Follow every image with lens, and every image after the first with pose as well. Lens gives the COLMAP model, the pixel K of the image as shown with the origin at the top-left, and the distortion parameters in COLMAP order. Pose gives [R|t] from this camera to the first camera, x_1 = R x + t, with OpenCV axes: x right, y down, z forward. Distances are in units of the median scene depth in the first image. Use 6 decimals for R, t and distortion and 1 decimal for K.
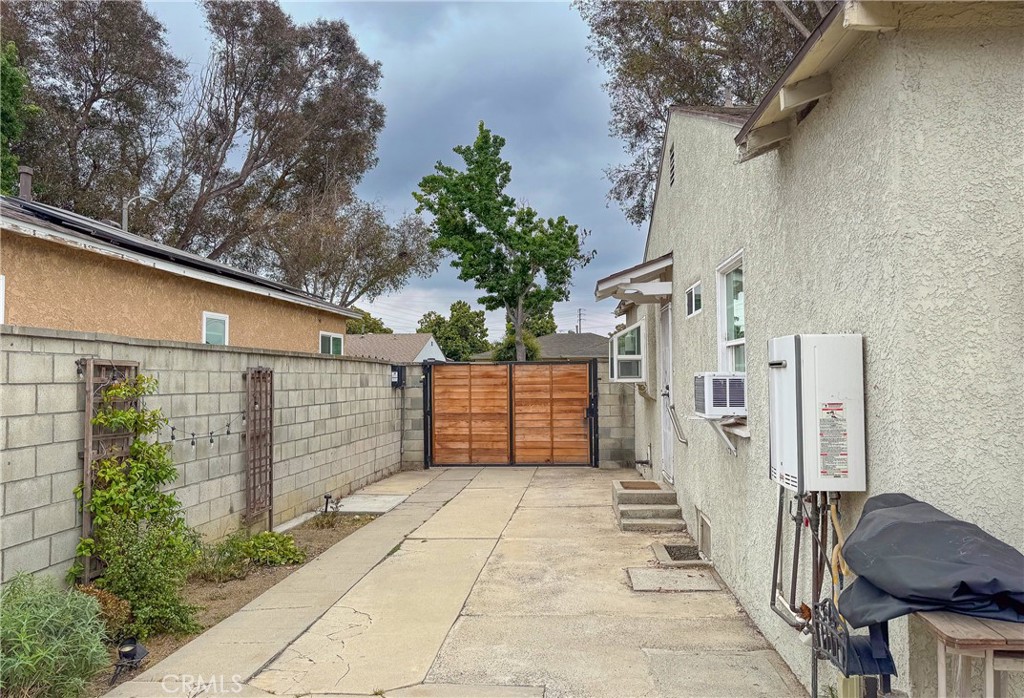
lens RADIAL K [[824.3, 0, 514.7], [0, 824.3, 351.0], [0, 0, 1]] dist [0.006422, -0.002441]
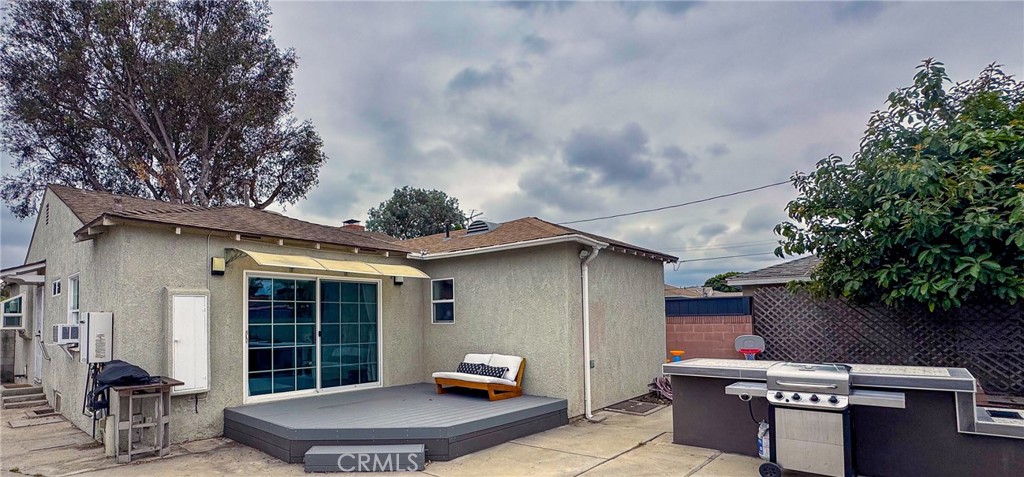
lens RADIAL K [[571.7, 0, 503.8], [0, 571.7, 290.4], [0, 0, 1]] dist [-0.000419, 0.000852]
pose [[0.656568, 0.035318, 0.753440, -0.110995], [-0.015675, 0.999326, -0.033185, -0.024438], [-0.754104, 0.009978, 0.656679, -0.693054]]
